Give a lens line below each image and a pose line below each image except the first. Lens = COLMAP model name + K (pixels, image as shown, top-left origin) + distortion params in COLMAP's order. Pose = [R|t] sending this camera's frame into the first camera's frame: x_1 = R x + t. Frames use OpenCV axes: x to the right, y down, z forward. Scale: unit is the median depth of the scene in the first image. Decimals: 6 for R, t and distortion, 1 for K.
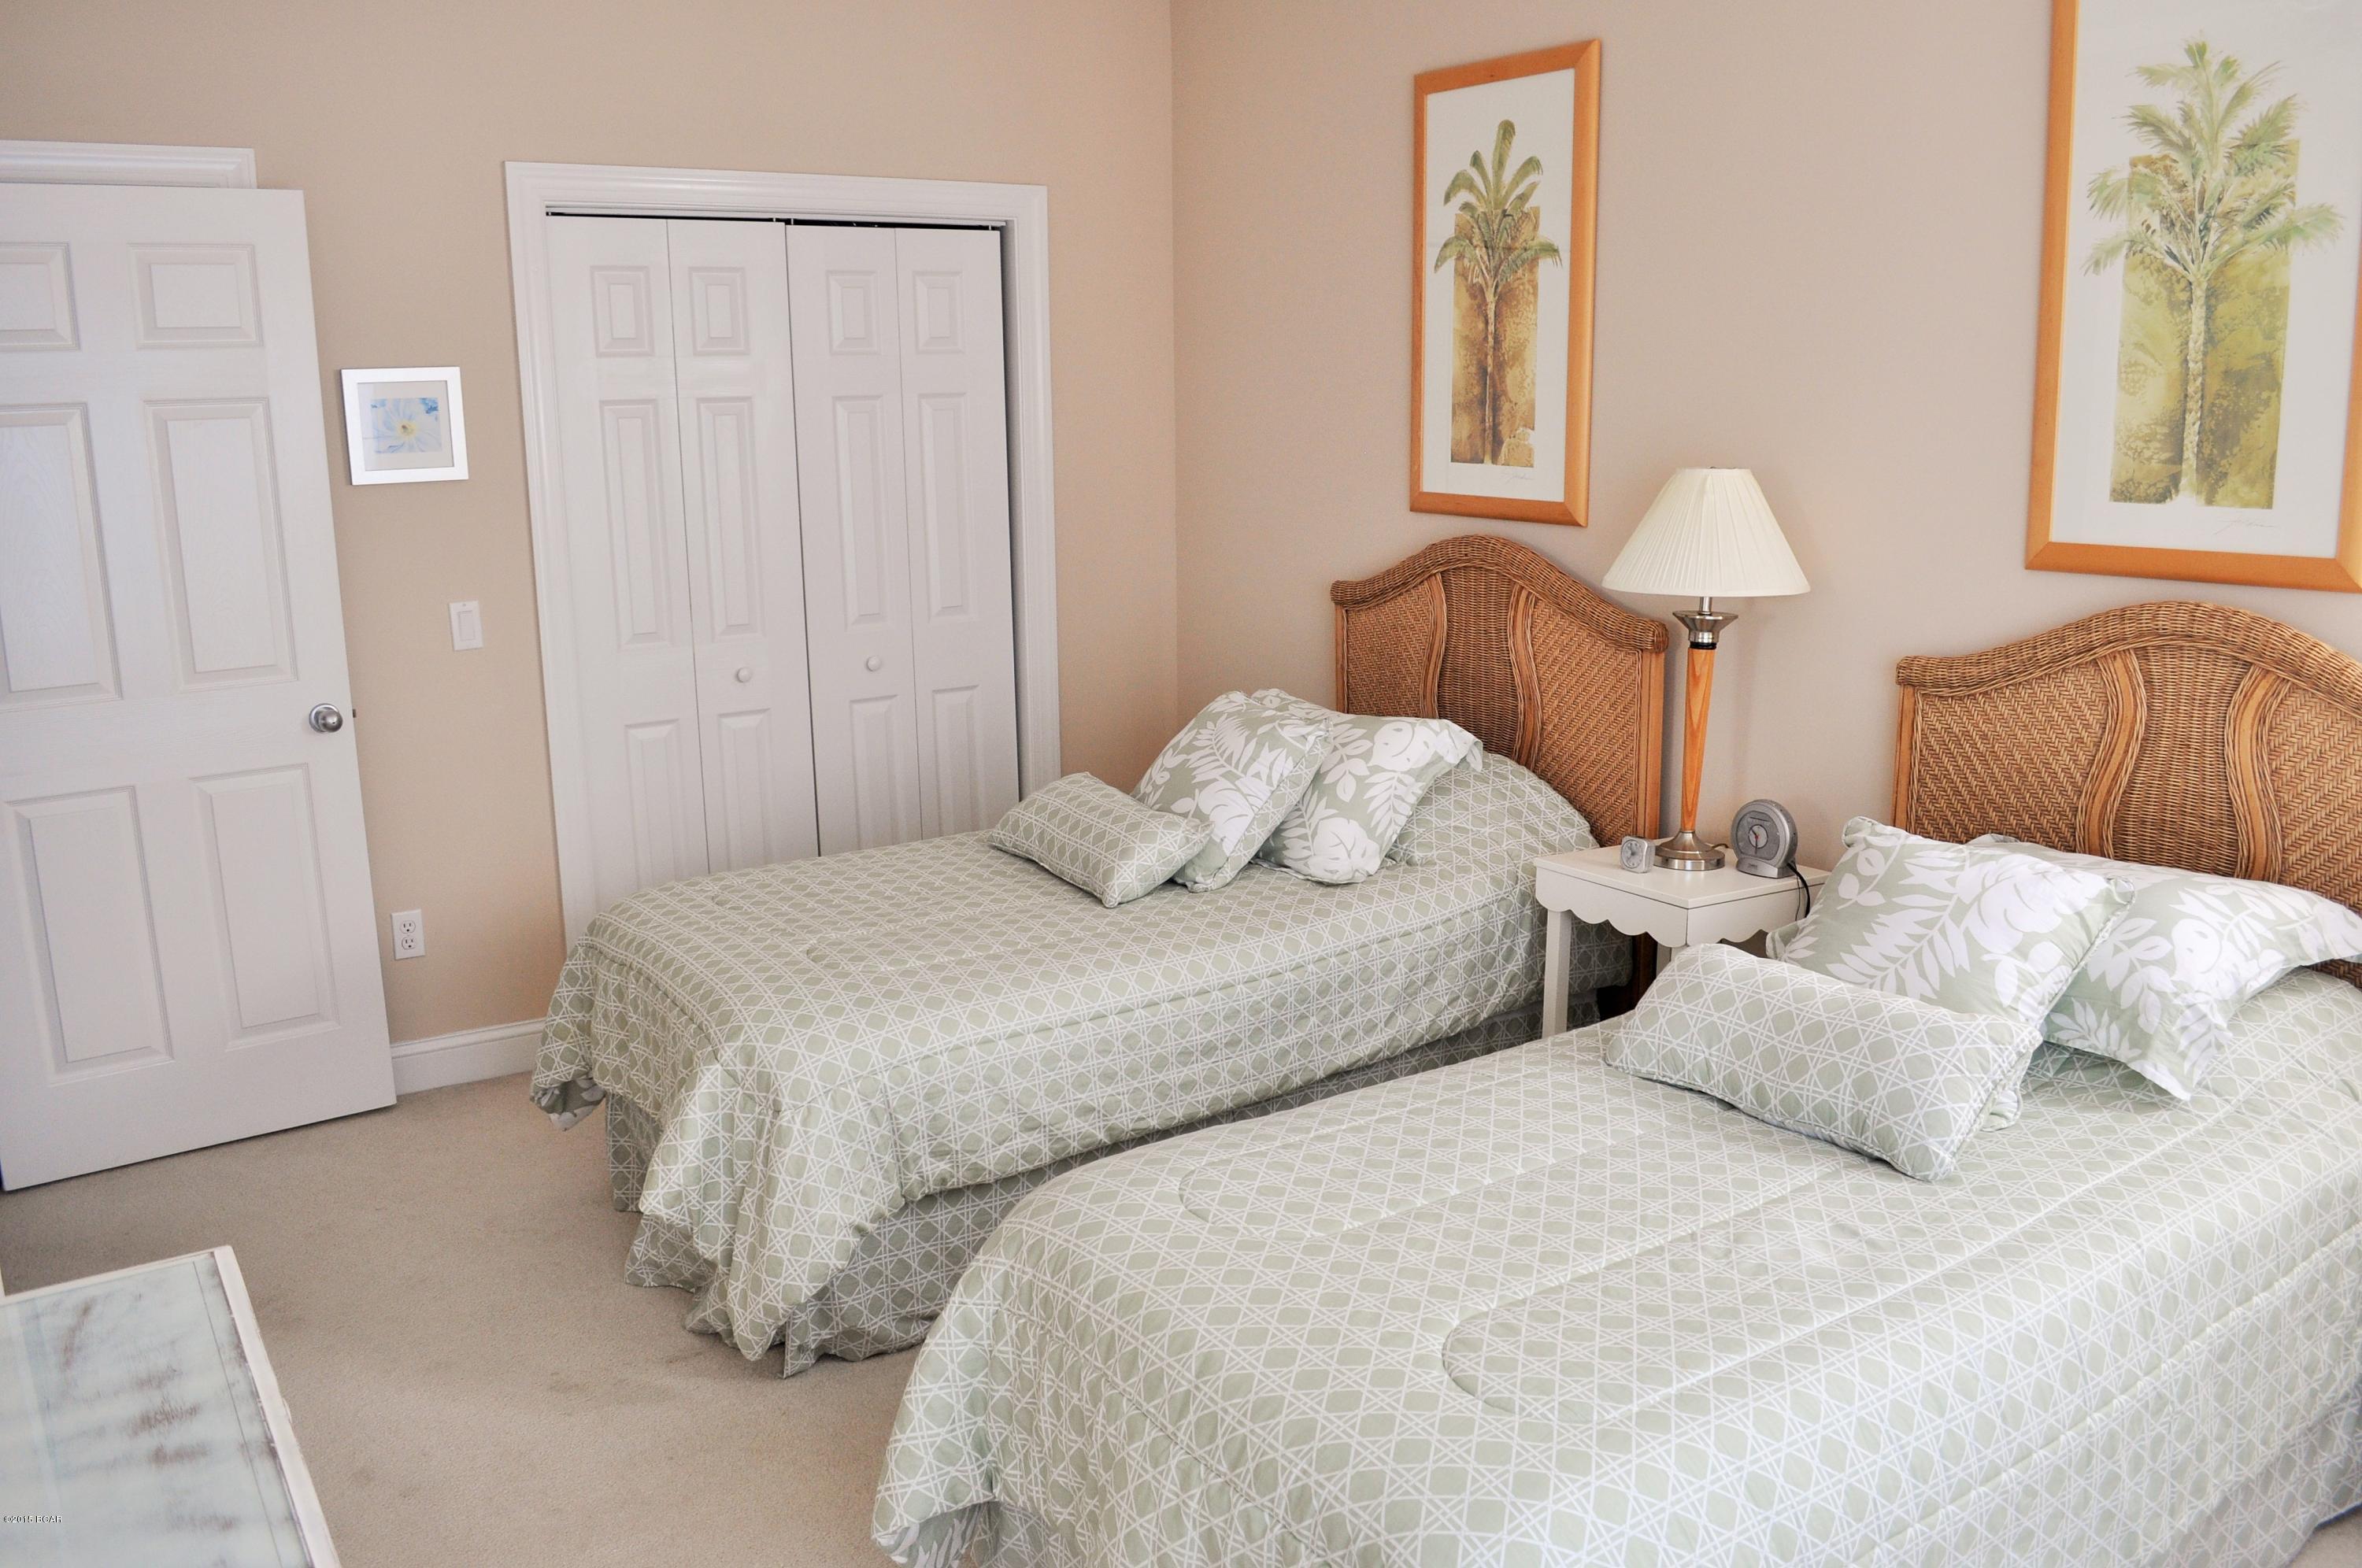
lens RADIAL K [[1856.1, 0, 1181.9], [0, 1856.1, 794.5], [0, 0, 1]] dist [-0.085742, 0.015663]
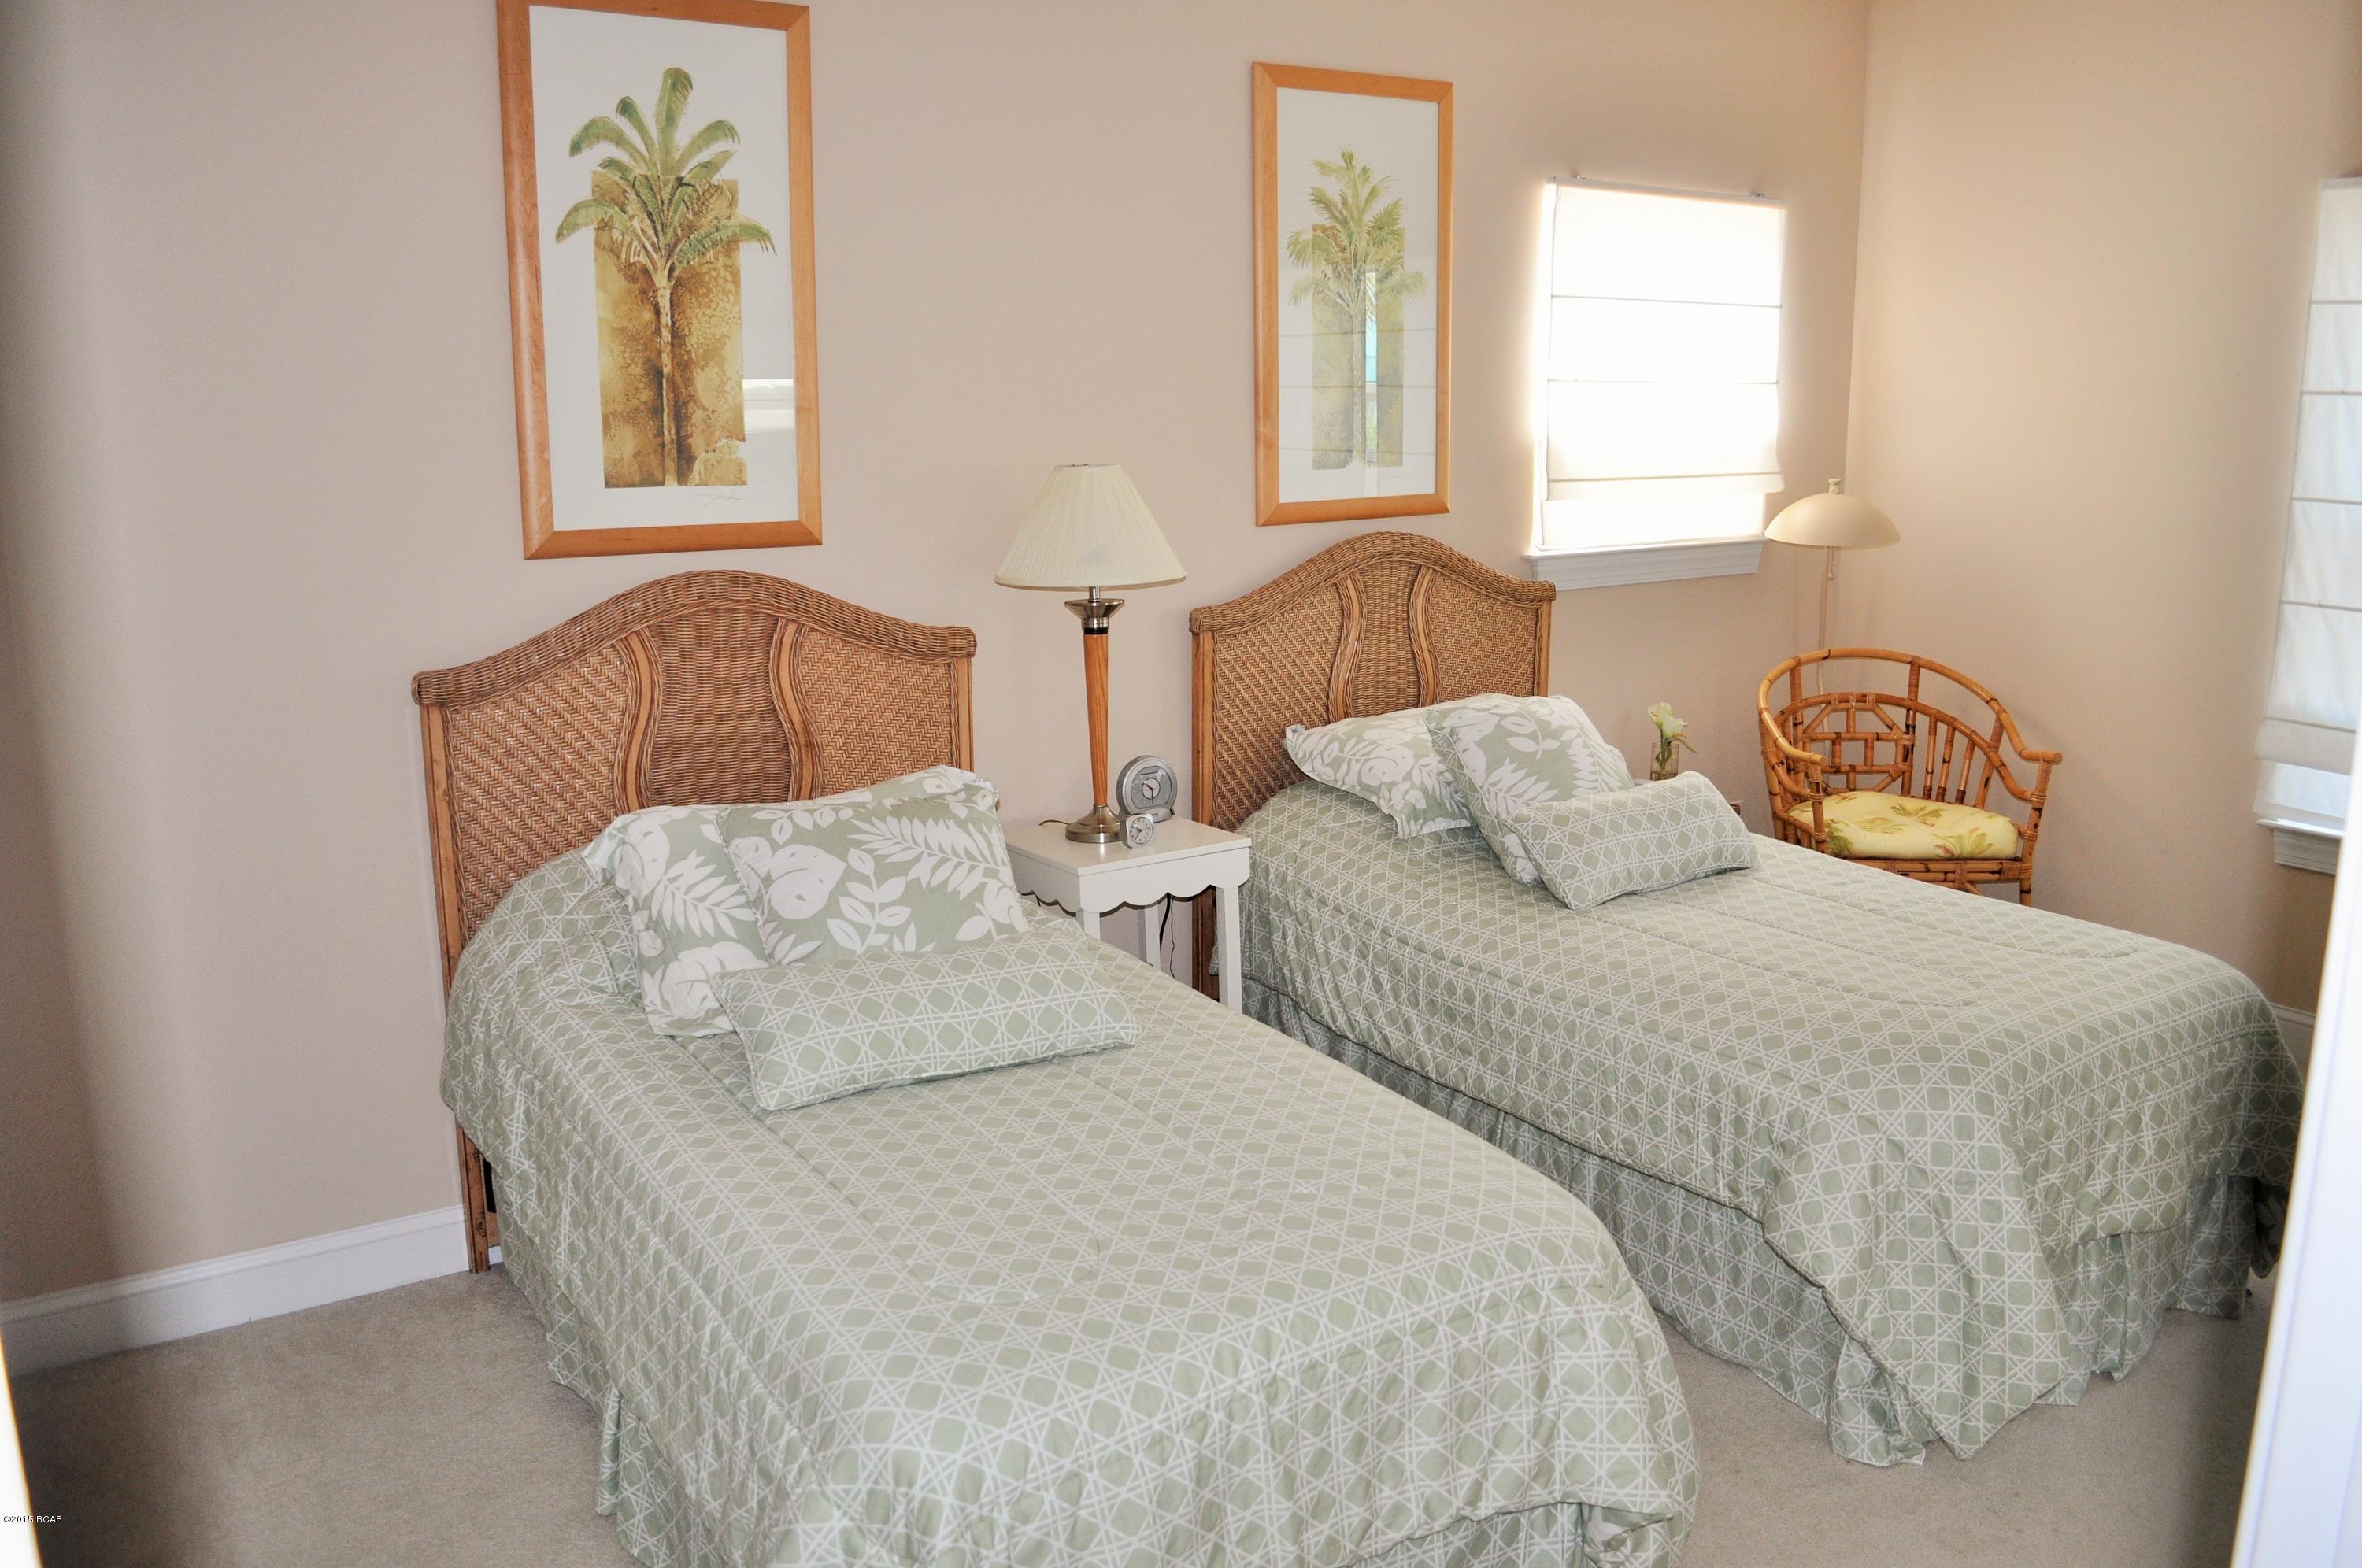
lens RADIAL K [[1856.1, 0, 1181.7], [0, 1856.1, 766.4], [0, 0, 1]] dist [-0.085742, 0.015663]
pose [[-0.005904, -0.204704, 0.978806, -0.686753], [0.205581, 0.957666, 0.201523, -0.185526], [-0.978622, 0.202414, 0.036429, 0.808331]]
